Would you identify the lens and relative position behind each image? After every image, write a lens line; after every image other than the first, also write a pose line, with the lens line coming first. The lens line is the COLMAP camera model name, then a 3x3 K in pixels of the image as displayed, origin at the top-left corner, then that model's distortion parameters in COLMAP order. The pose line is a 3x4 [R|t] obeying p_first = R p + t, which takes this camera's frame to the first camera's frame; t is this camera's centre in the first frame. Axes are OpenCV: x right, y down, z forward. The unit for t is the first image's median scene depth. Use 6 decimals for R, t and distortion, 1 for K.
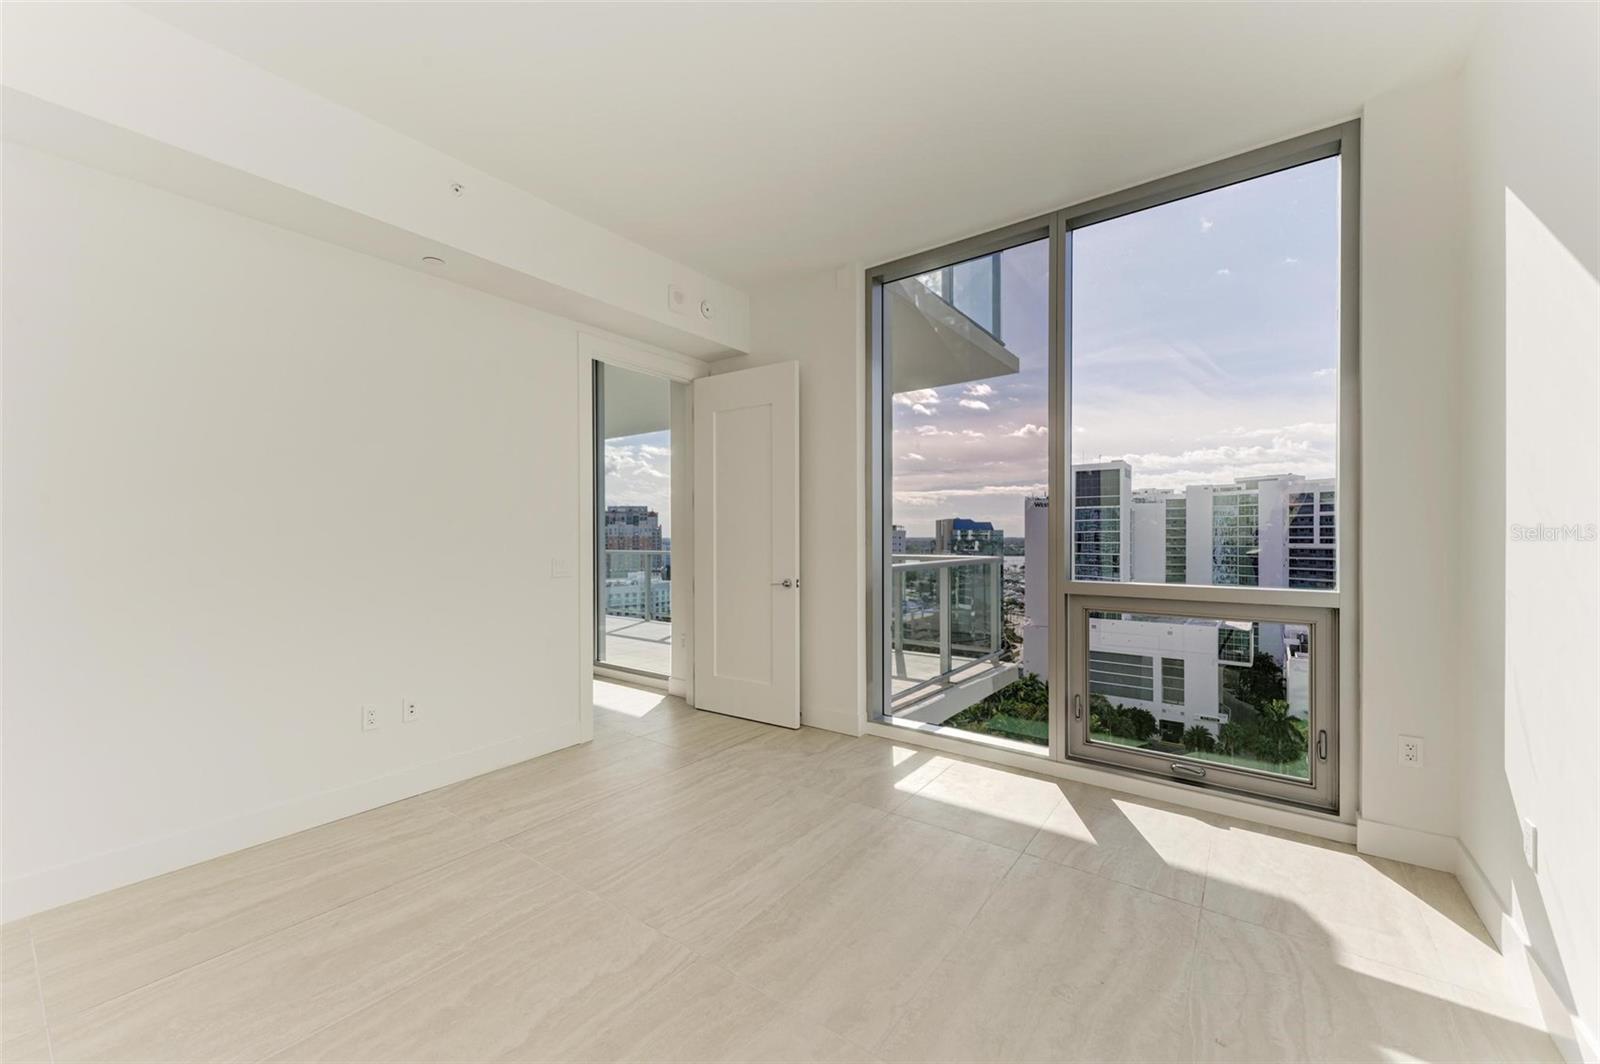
lens RADIAL K [[617.4, 0, 800.7], [0, 617.4, 537.0], [0, 0, 1]] dist [0.008219, -0.000106]
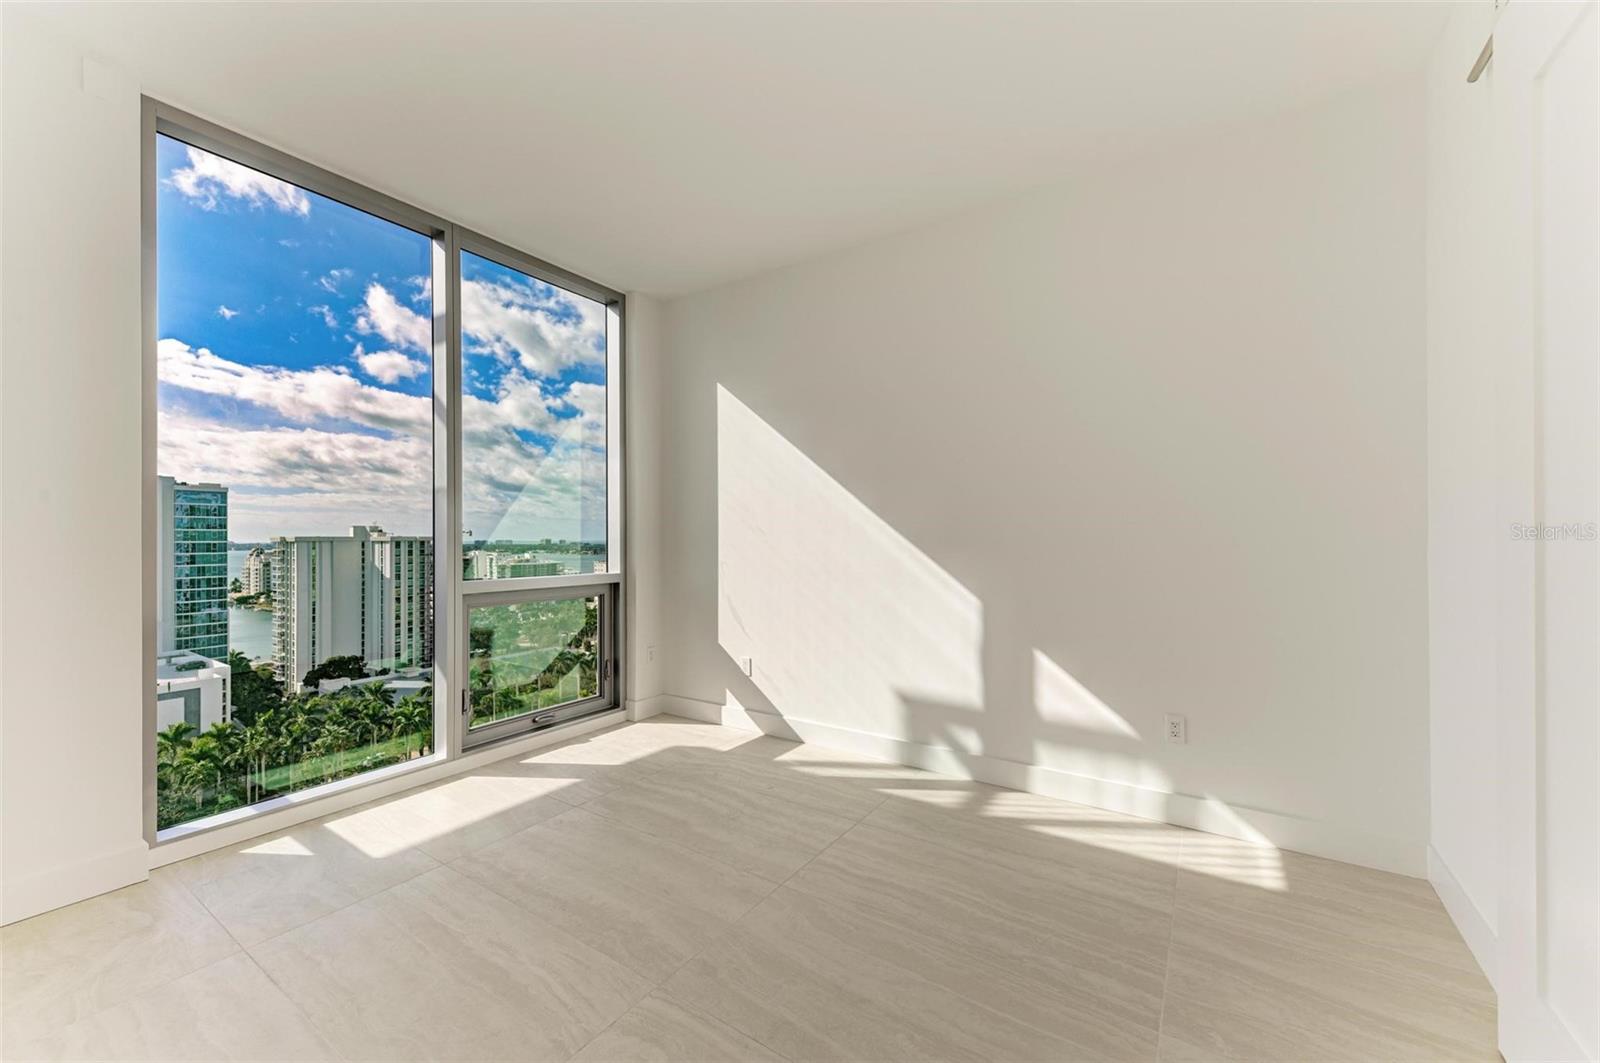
lens RADIAL K [[617.4, 0, 800.7], [0, 617.4, 536.5], [0, 0, 1]] dist [0.008219, -0.000106]
pose [[-0.064713, 0.004442, 0.997894, -0.463707], [0.005459, 0.999977, -0.004097, 0.001320], [-0.997889, 0.005182, -0.064736, 0.355352]]
